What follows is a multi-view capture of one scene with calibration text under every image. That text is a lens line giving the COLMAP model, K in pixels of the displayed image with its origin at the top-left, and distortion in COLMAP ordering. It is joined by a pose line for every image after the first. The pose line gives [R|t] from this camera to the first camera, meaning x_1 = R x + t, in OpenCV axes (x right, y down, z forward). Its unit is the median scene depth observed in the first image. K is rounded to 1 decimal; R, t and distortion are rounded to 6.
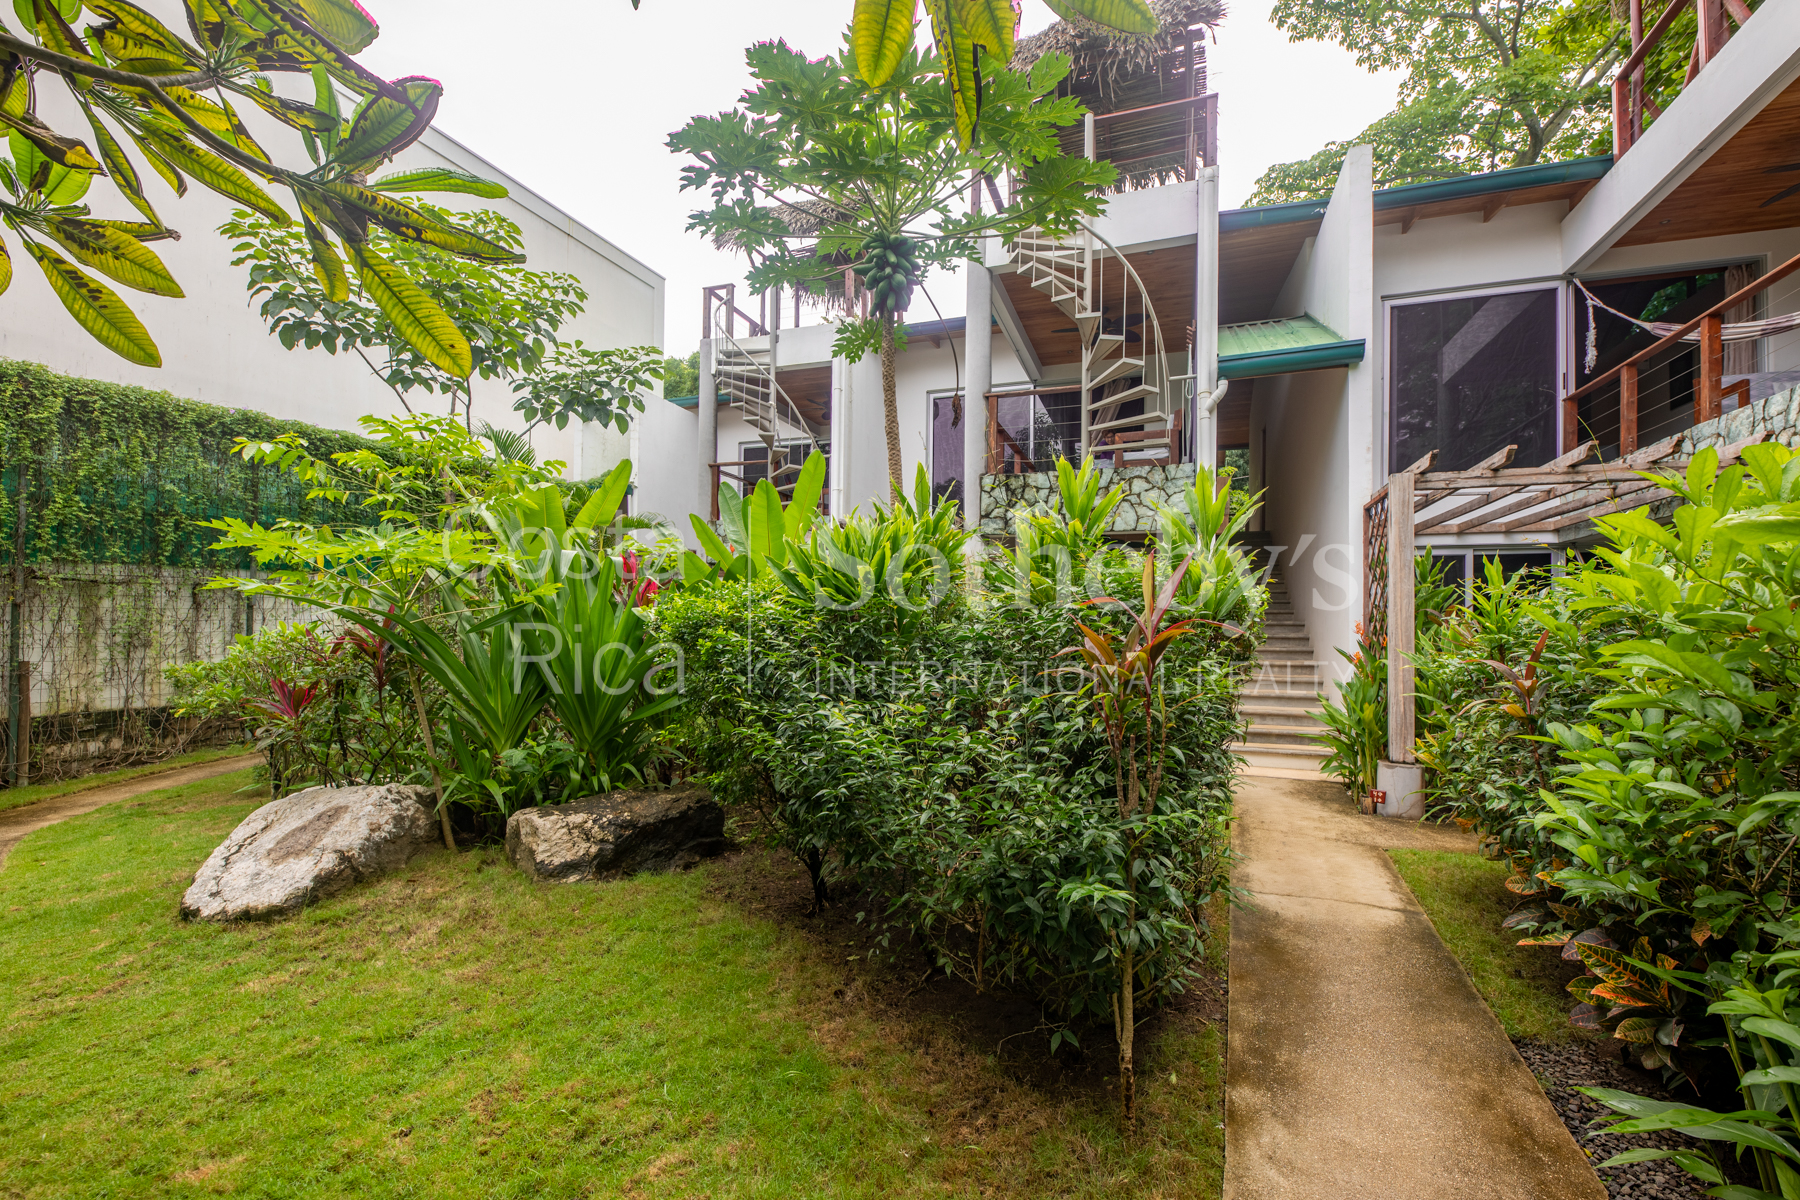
lens RADIAL K [[756.6, 0, 911.1], [0, 756.6, 605.7], [0, 0, 1]] dist [0.005891, -0.000087]
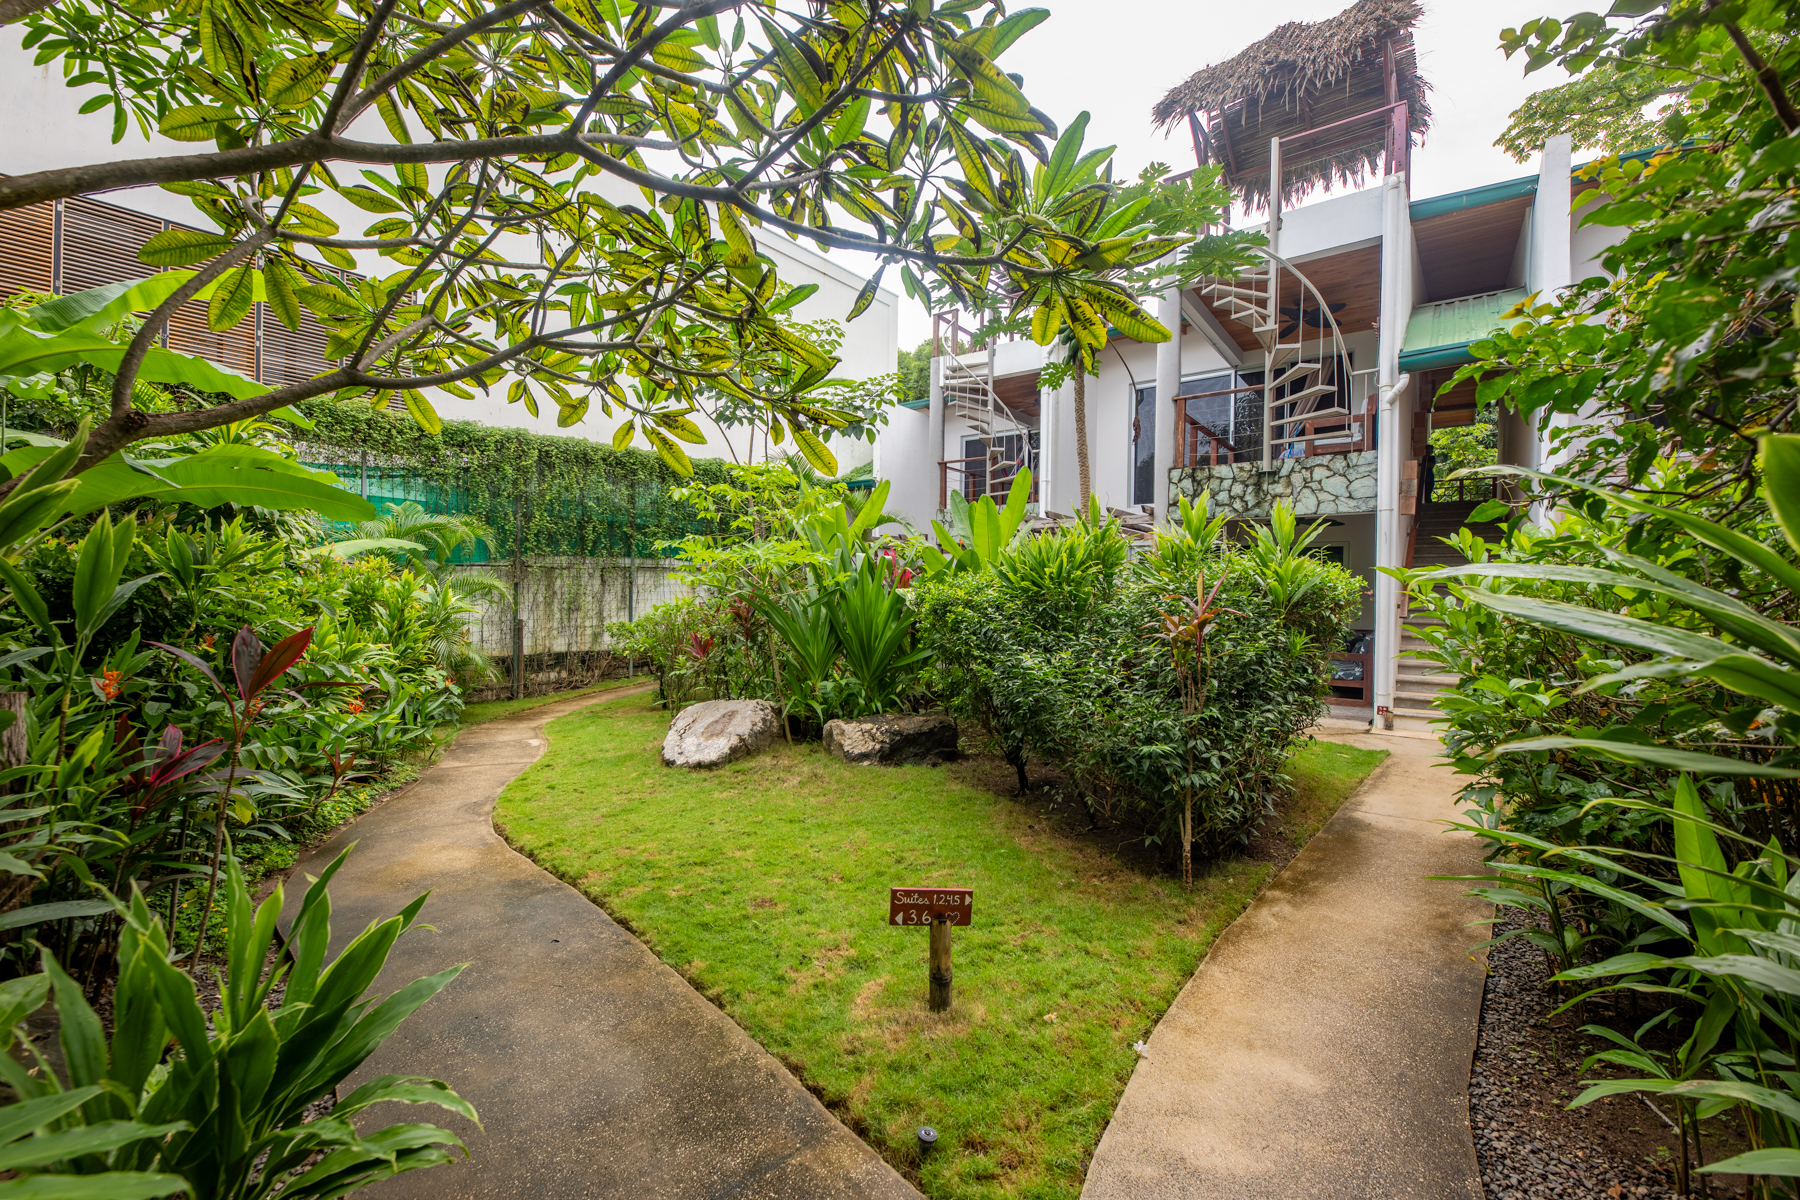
lens RADIAL K [[756.6, 0, 911.1], [0, 756.6, 605.7], [0, 0, 1]] dist [0.005891, -0.000087]
pose [[0.960054, 0.008175, -0.279695, 0.051026], [0.004411, 0.999007, 0.044341, -0.022697], [0.279780, -0.043804, 0.959064, -0.295790]]
